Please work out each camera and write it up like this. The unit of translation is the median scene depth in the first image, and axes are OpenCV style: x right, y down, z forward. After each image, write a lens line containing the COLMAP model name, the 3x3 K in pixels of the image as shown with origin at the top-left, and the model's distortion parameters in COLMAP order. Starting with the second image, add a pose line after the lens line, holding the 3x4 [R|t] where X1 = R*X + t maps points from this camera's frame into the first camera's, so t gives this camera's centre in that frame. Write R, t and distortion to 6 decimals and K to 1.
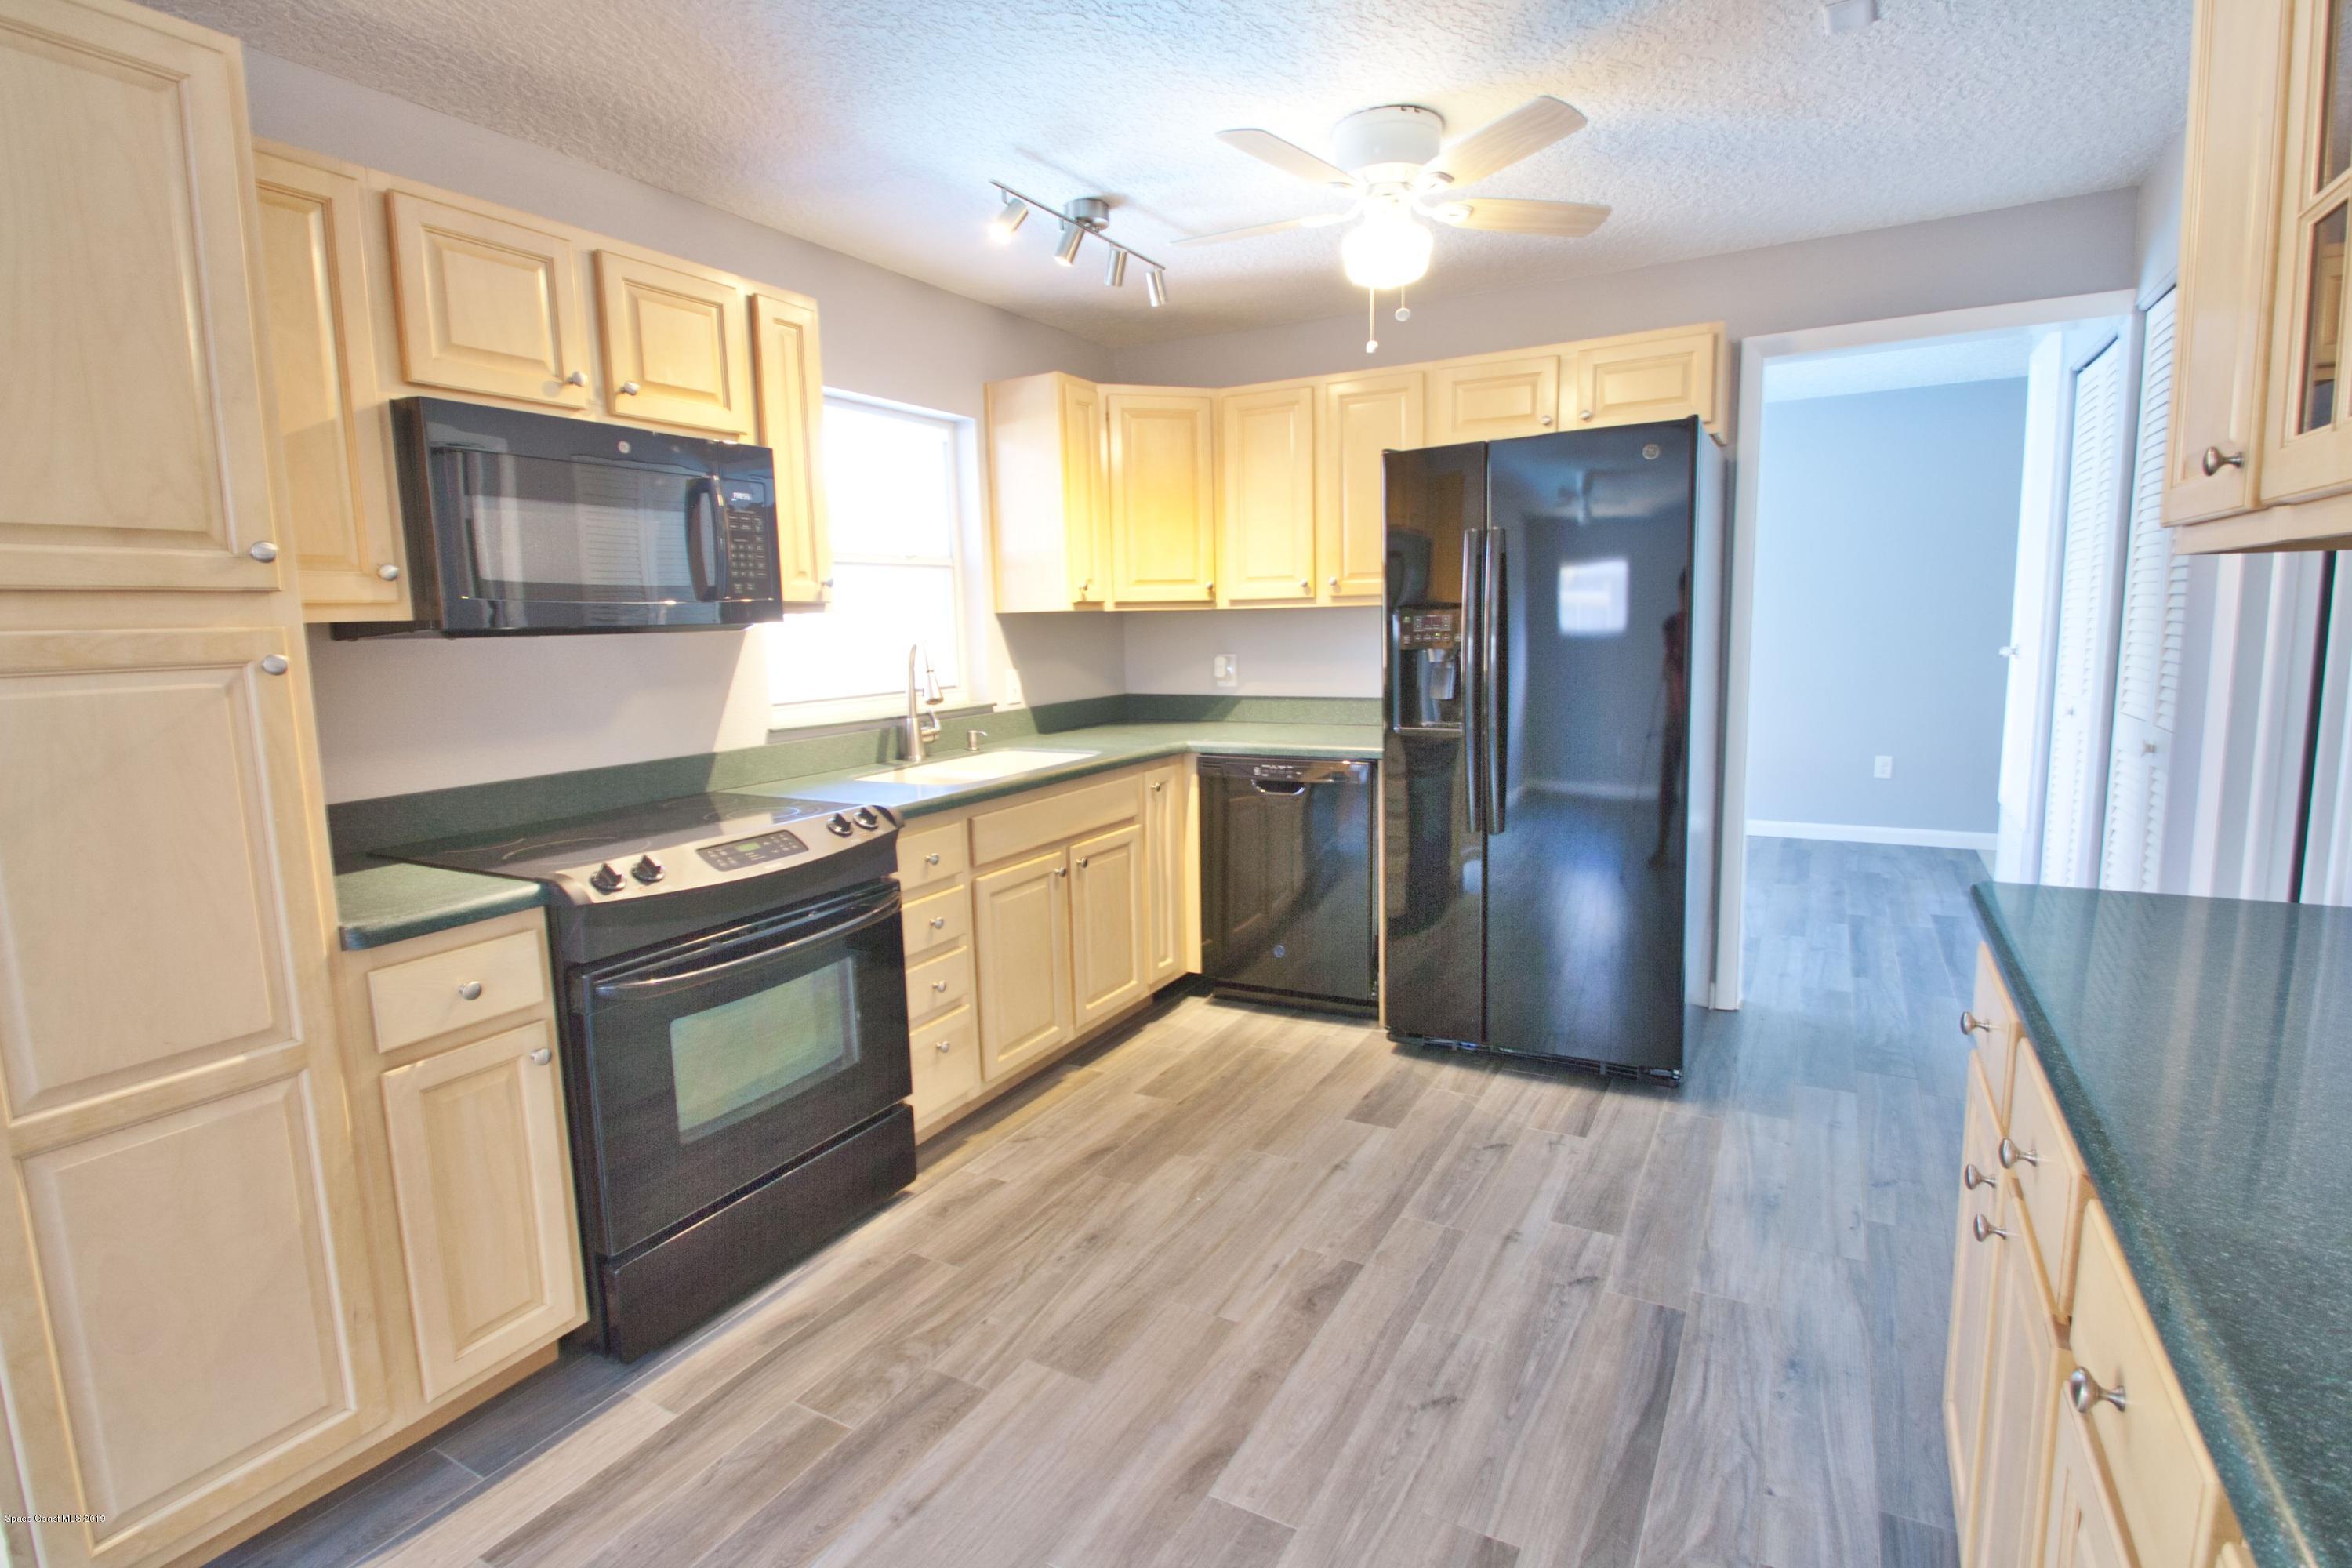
lens RADIAL K [[1112.8, 0, 1191.1], [0, 1112.8, 772.4], [0, 0, 1]] dist [0.006599, -0.011047]
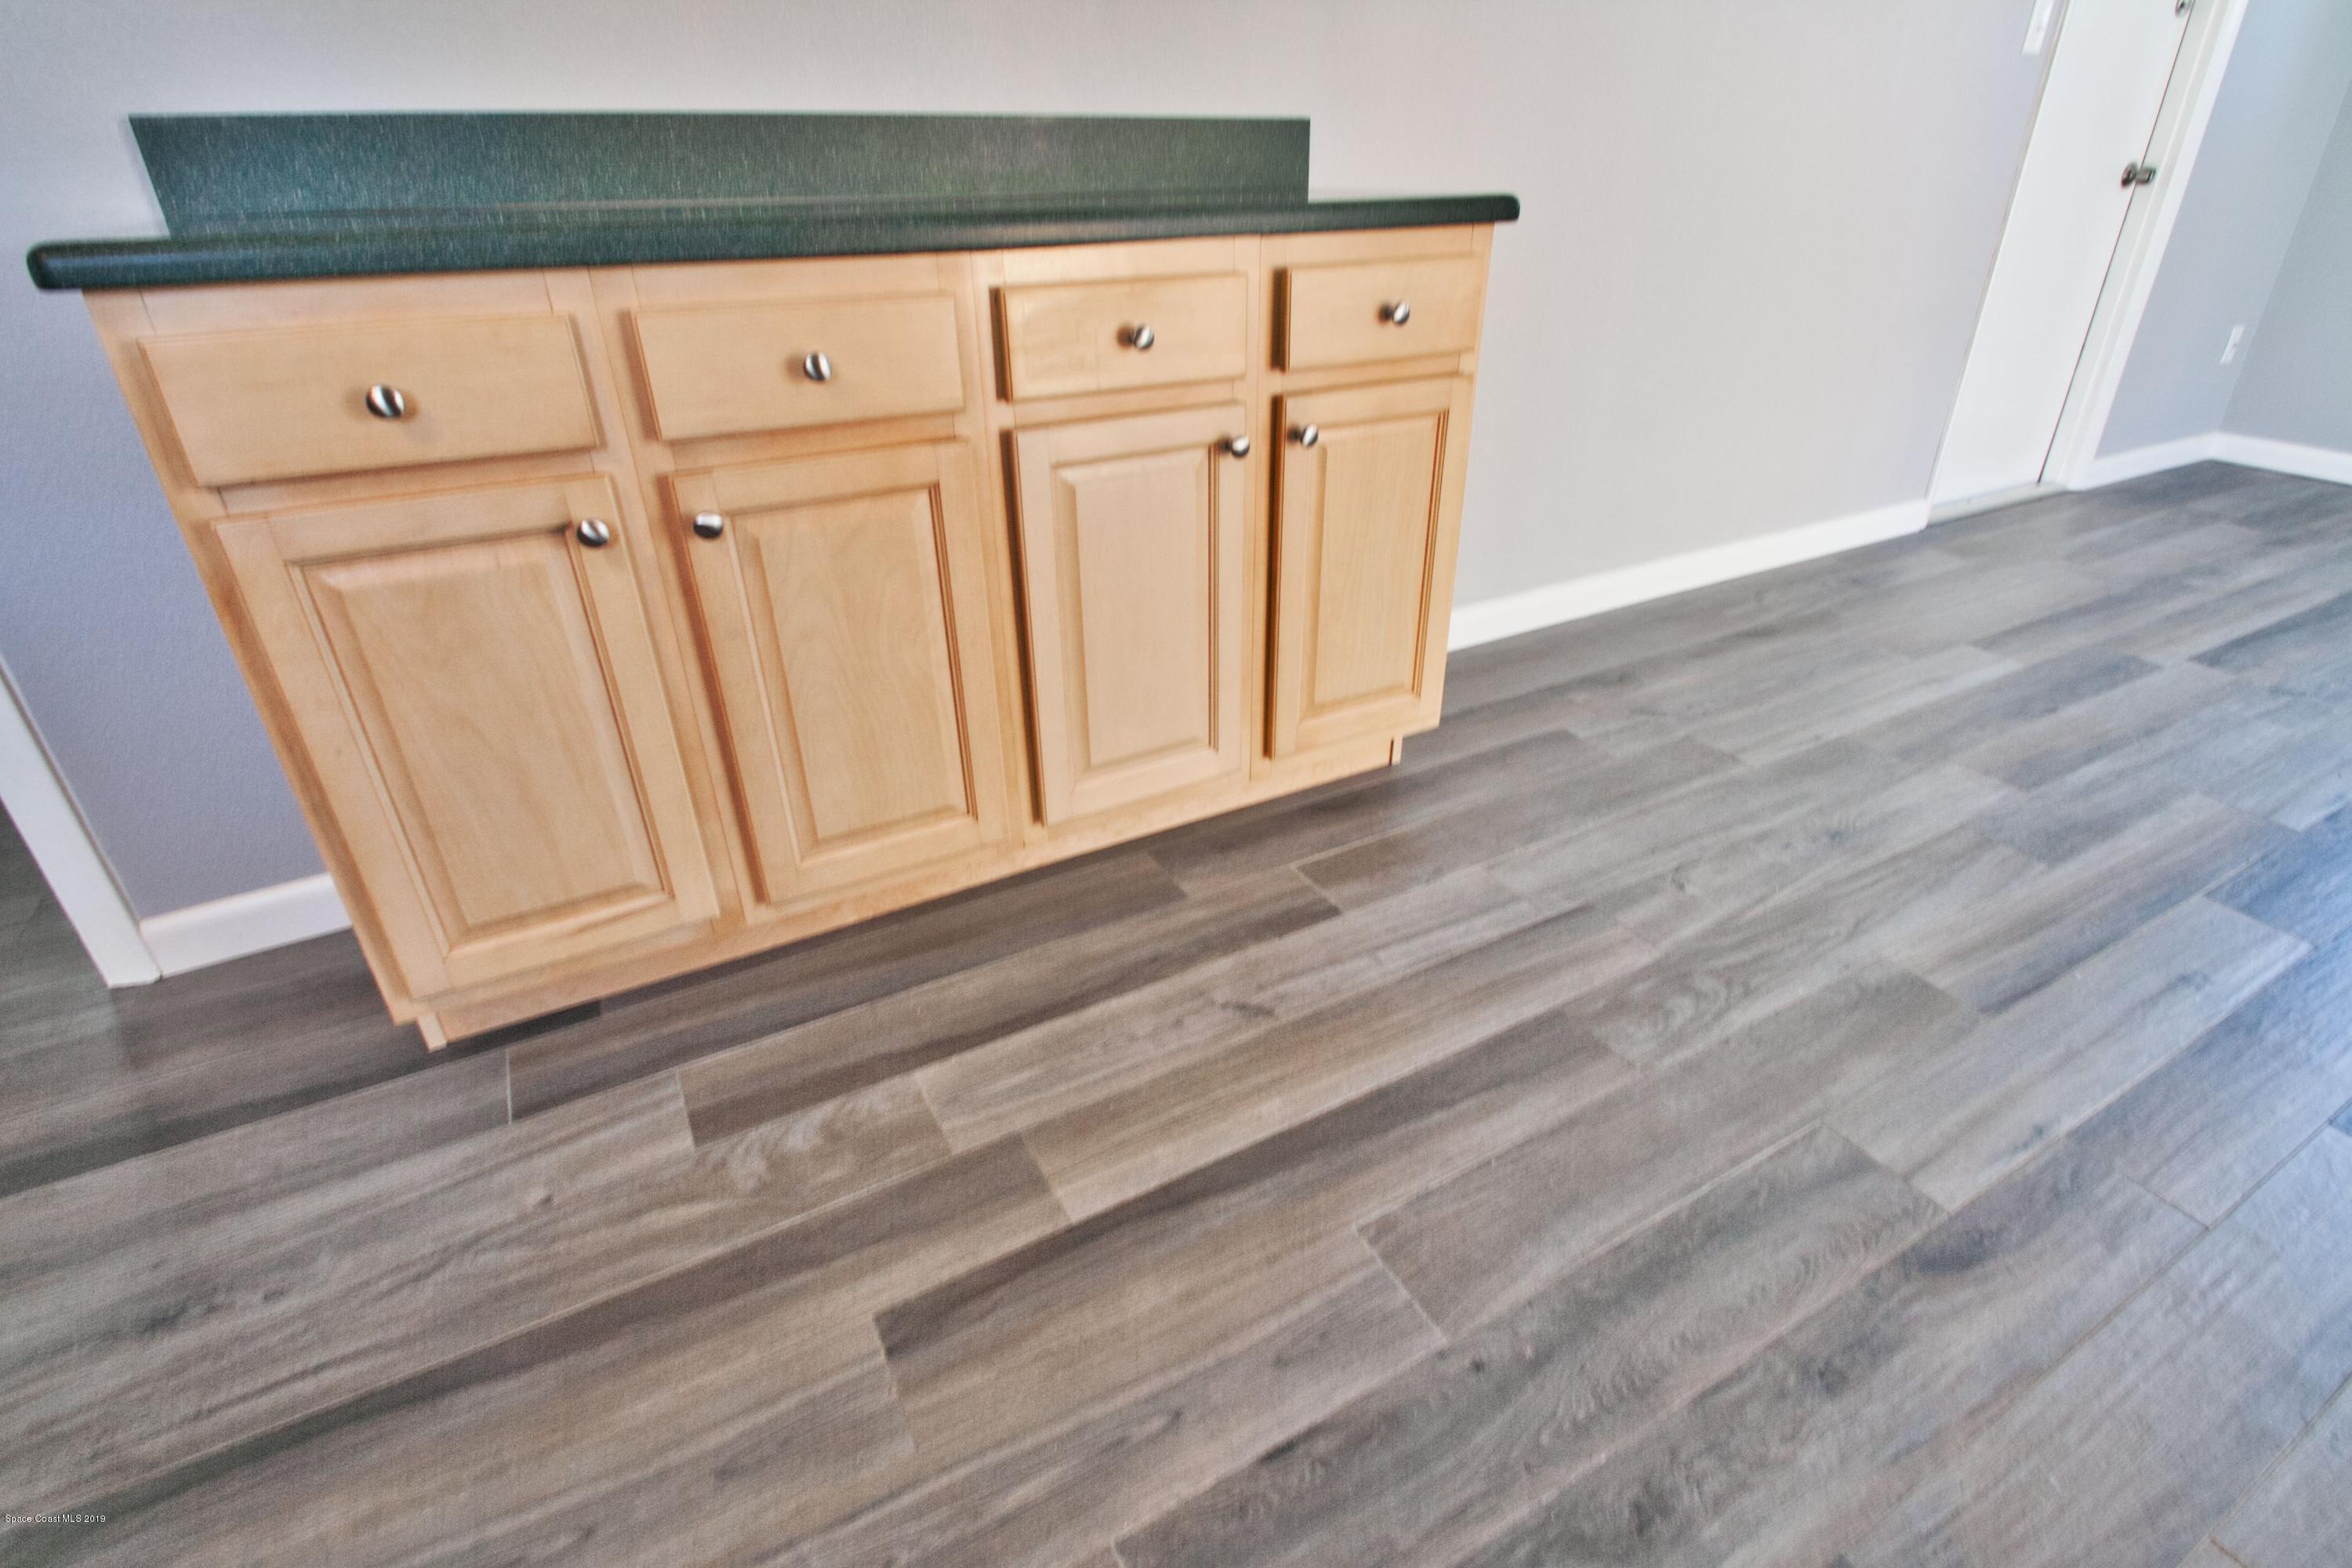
lens RADIAL K [[1112.8, 0, 1191.1], [0, 1112.8, 772.4], [0, 0, 1]] dist [0.006599, -0.011047]
pose [[-0.847612, -0.224842, 0.480624, -0.067656], [0.100836, 0.821024, 0.561918, 0.033164], [-0.520947, 0.524753, -0.673238, 0.657268]]
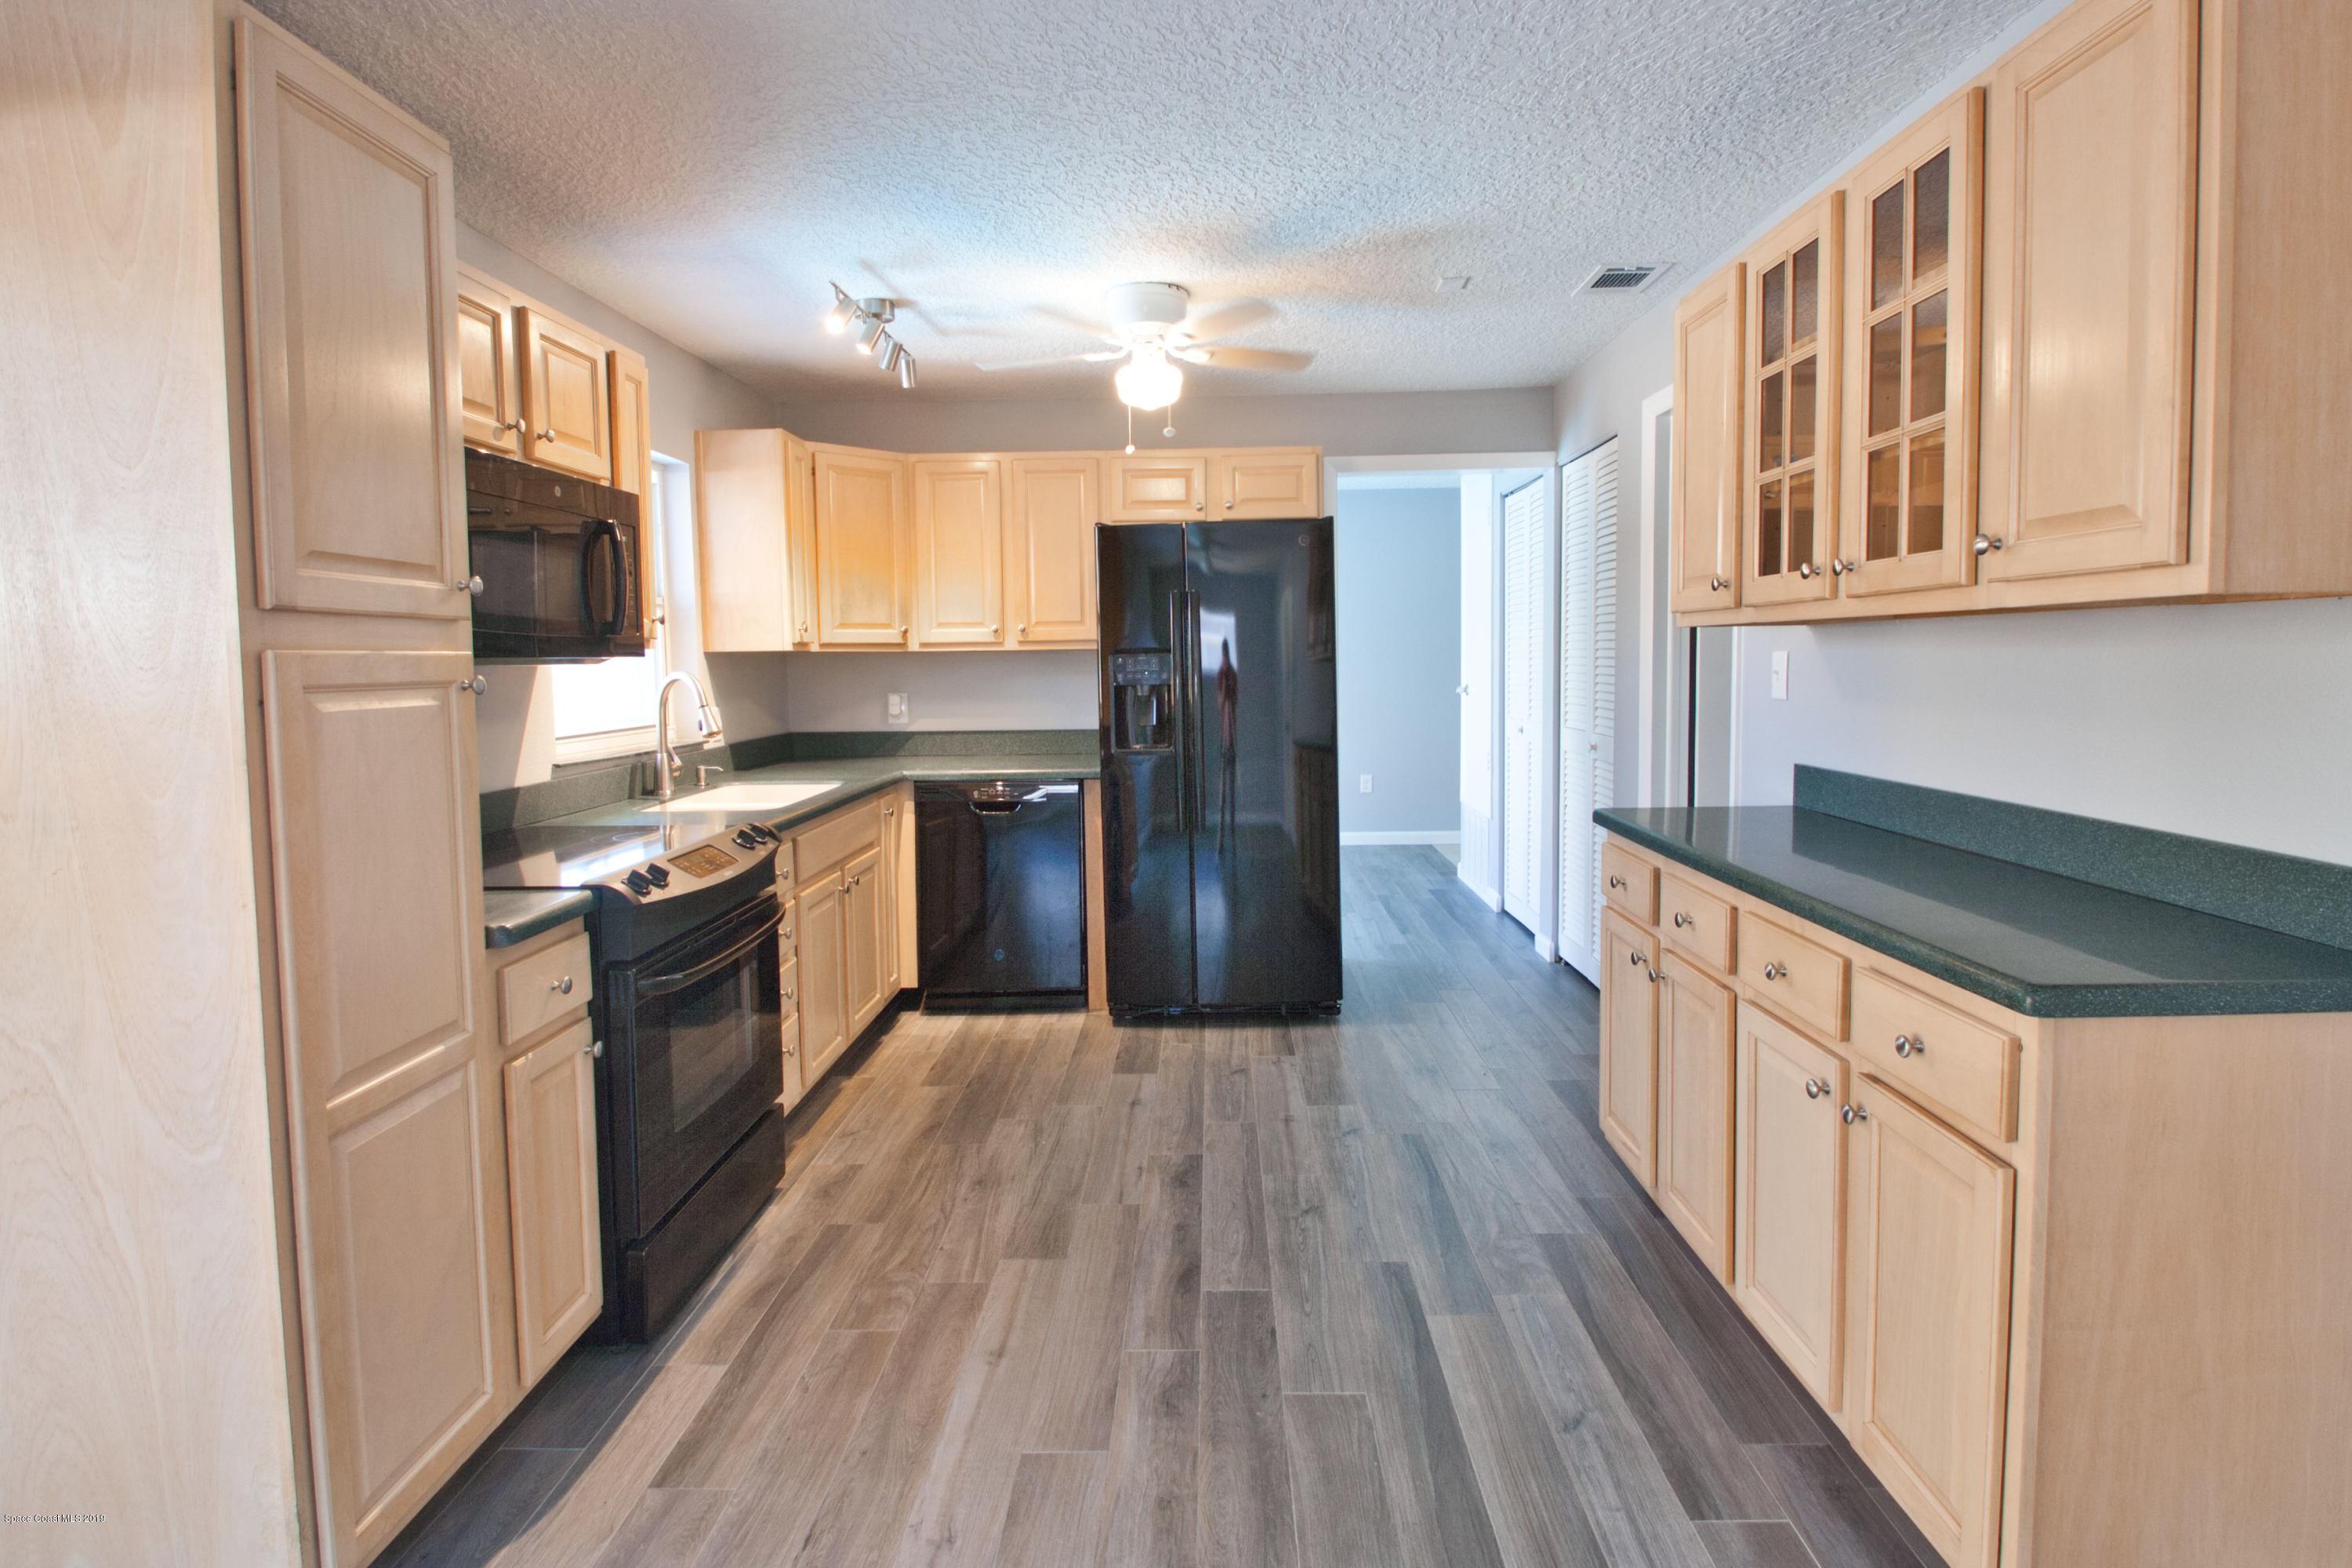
lens RADIAL K [[1177.5, 0, 1167.9], [0, 1177.5, 738.7], [0, 0, 1]] dist [0.001746, 0.000164]
pose [[0.893048, -0.019789, 0.449526, -0.392802], [0.053930, 0.996538, -0.063270, 0.037130], [-0.446718, 0.080746, 0.891024, -0.194385]]
